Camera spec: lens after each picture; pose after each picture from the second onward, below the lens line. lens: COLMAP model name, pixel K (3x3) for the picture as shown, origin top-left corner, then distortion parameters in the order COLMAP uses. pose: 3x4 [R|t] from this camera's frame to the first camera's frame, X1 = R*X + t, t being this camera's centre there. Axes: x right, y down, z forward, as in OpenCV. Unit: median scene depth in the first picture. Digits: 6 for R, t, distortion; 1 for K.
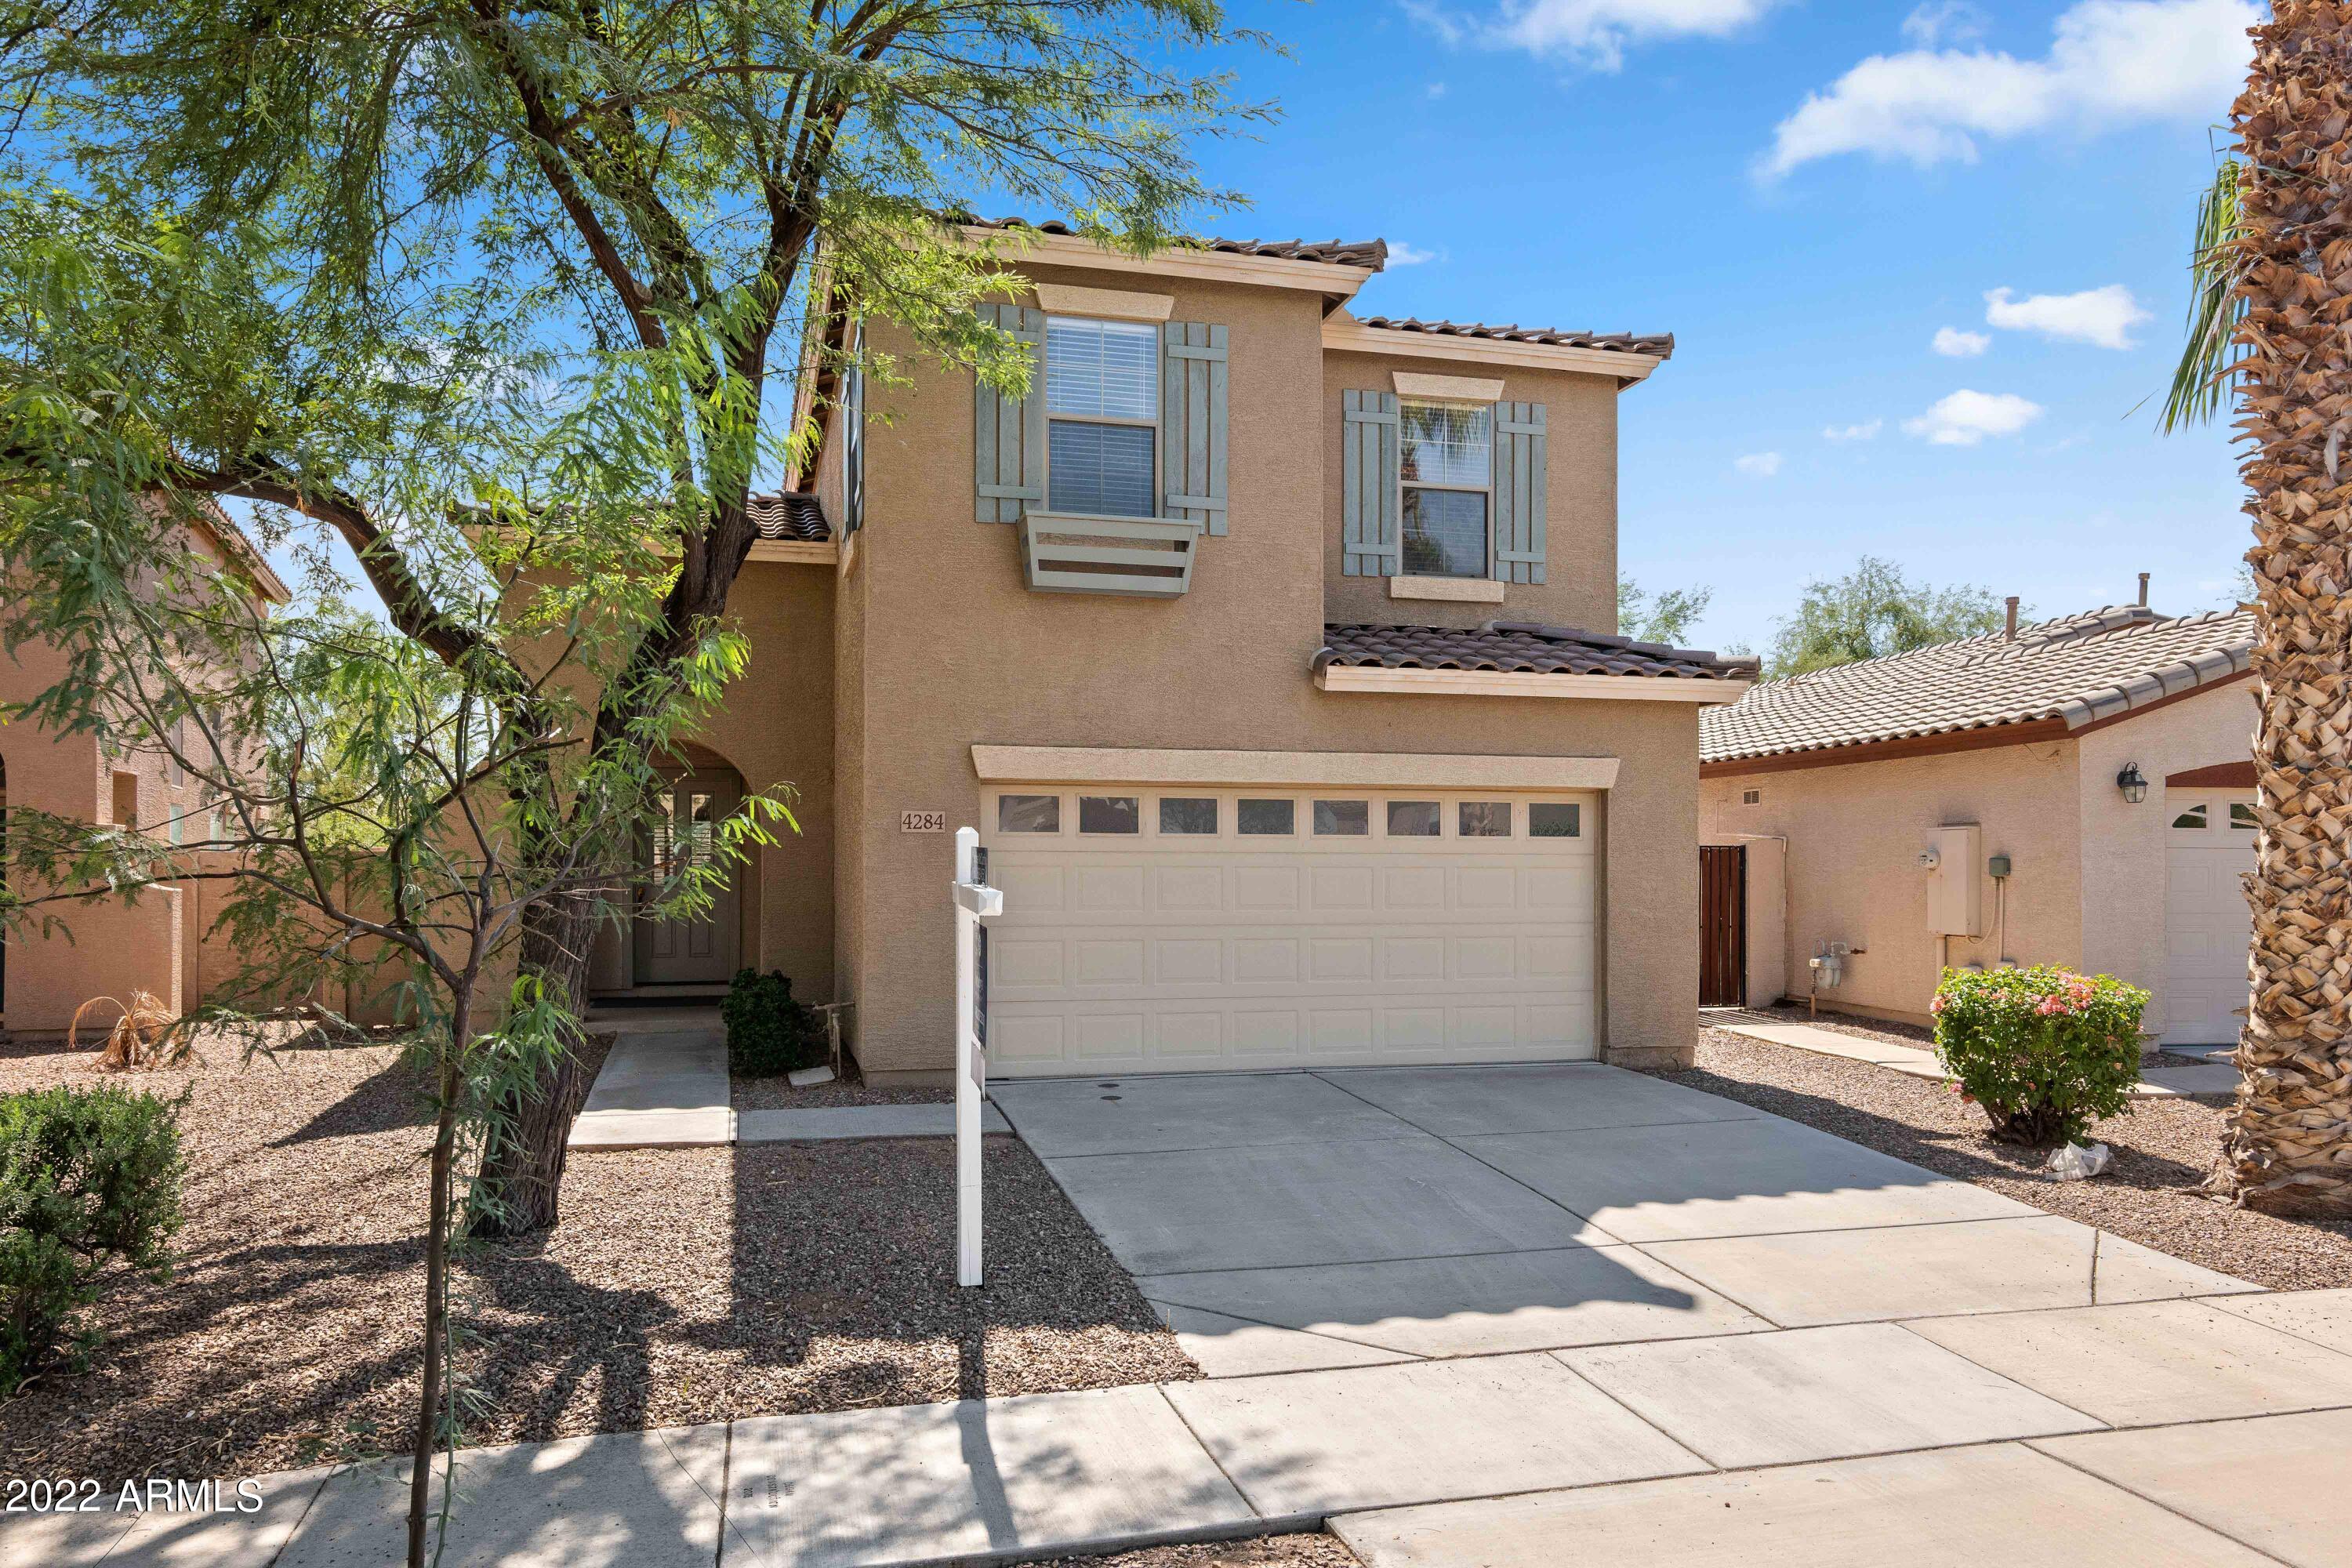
lens RADIAL K [[1531.6, 0, 1176.2], [0, 1531.6, 776.7], [0, 0, 1]] dist [0.002115, -0.001474]
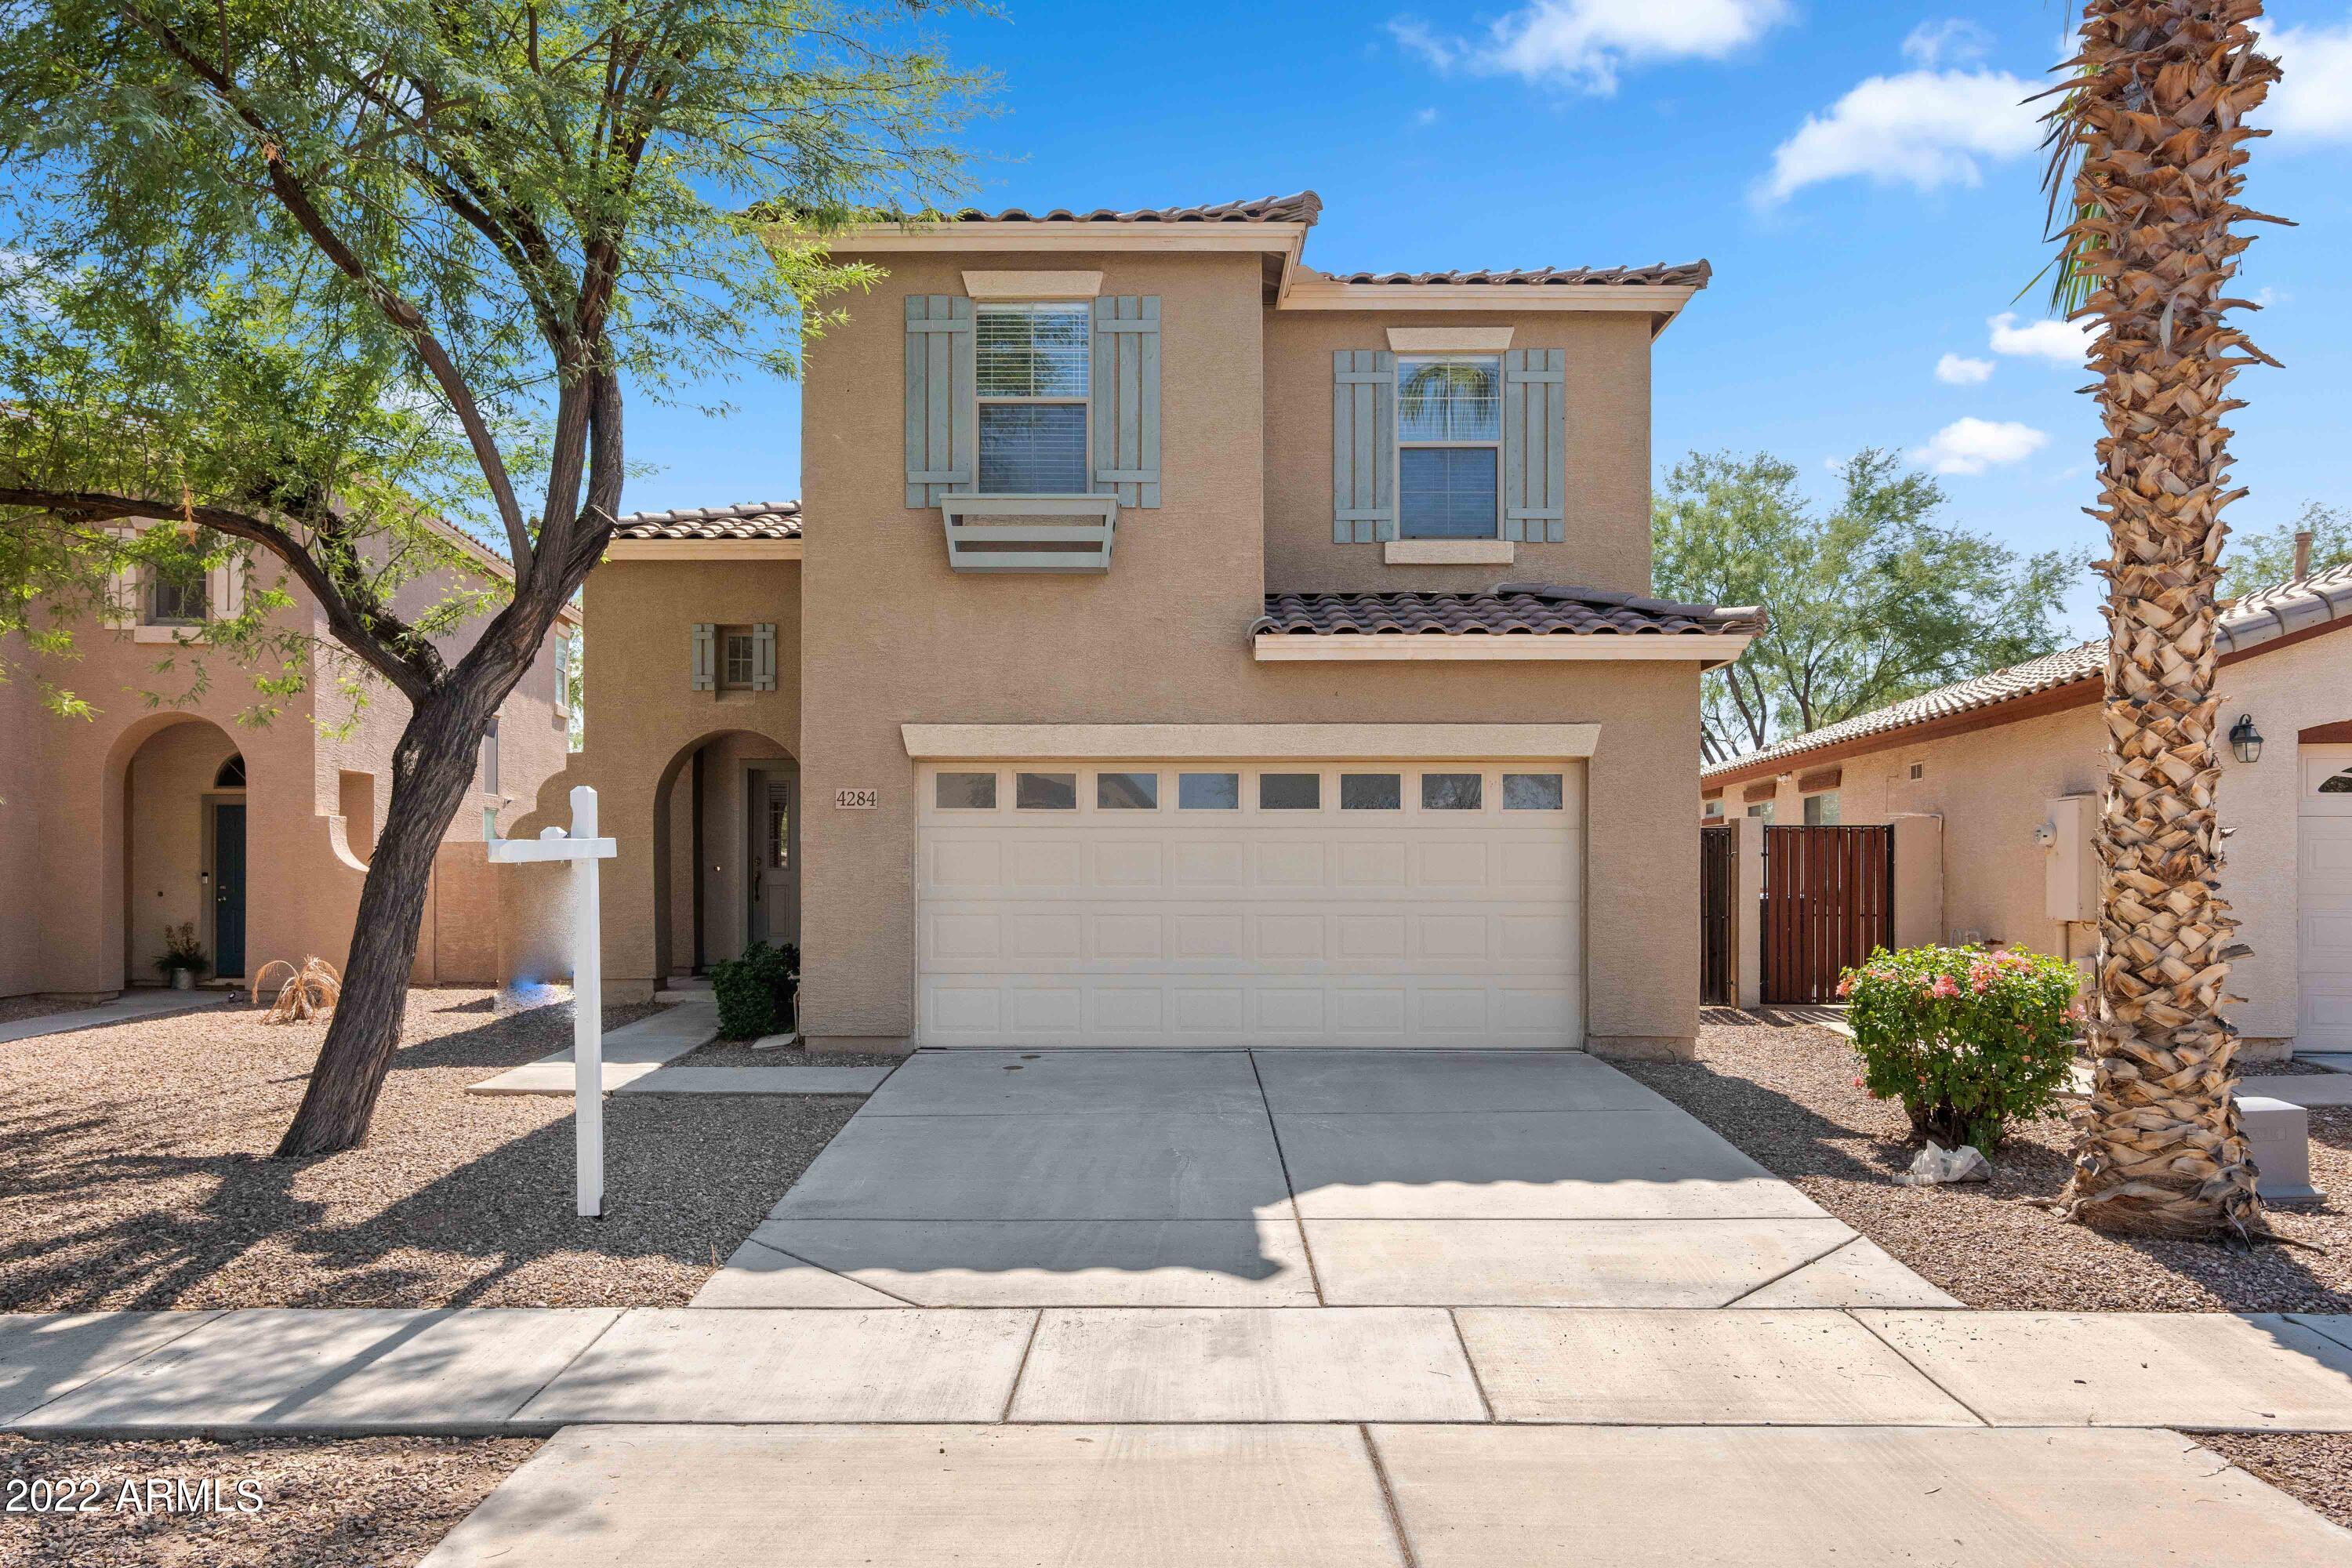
lens RADIAL K [[1546.0, 0, 1176.0], [0, 1546.0, 784.0], [0, 0, 1]] dist [-0.000351, 0.000640]
pose [[0.968502, -0.015092, -0.248549, 0.433972], [0.015942, 0.999872, 0.001407, 0.030067], [0.248496, -0.005325, 0.968618, 0.049555]]
